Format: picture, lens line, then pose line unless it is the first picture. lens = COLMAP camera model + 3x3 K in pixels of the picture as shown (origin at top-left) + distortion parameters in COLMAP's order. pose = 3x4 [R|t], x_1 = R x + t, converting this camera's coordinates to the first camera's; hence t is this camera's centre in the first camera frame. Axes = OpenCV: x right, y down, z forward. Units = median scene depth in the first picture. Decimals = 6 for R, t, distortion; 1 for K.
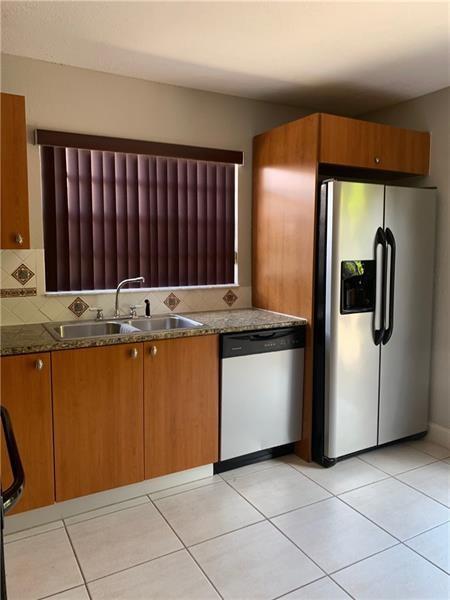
lens RADIAL K [[463.9, 0, 224.6], [0, 463.9, 298.5], [0, 0, 1]] dist [0.046840, -0.048159]
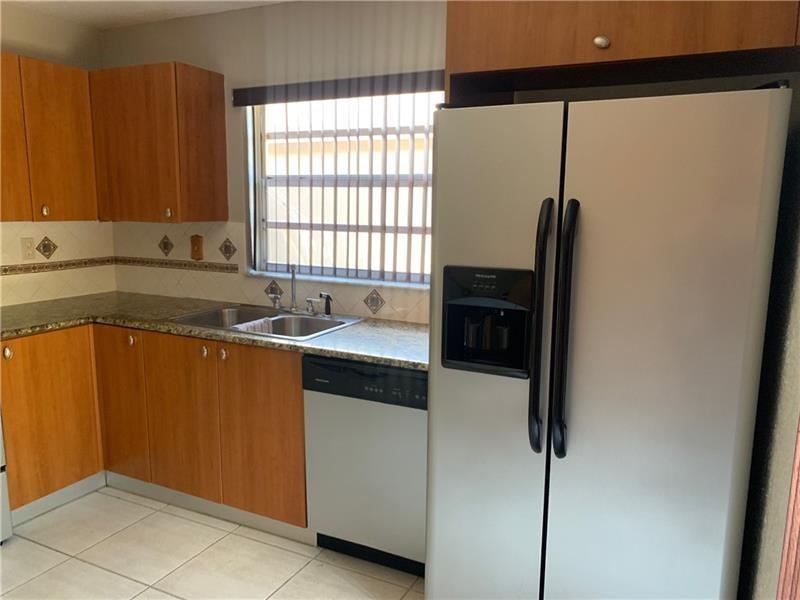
lens RADIAL K [[618.6, 0, 402.0], [0, 618.6, 313.3], [0, 0, 1]] dist [0.046840, -0.048159]
pose [[0.558567, 0.150950, -0.815608, 0.814562], [-0.103468, 0.988301, 0.112052, -0.101489], [0.822981, 0.021800, 0.567651, 0.582034]]
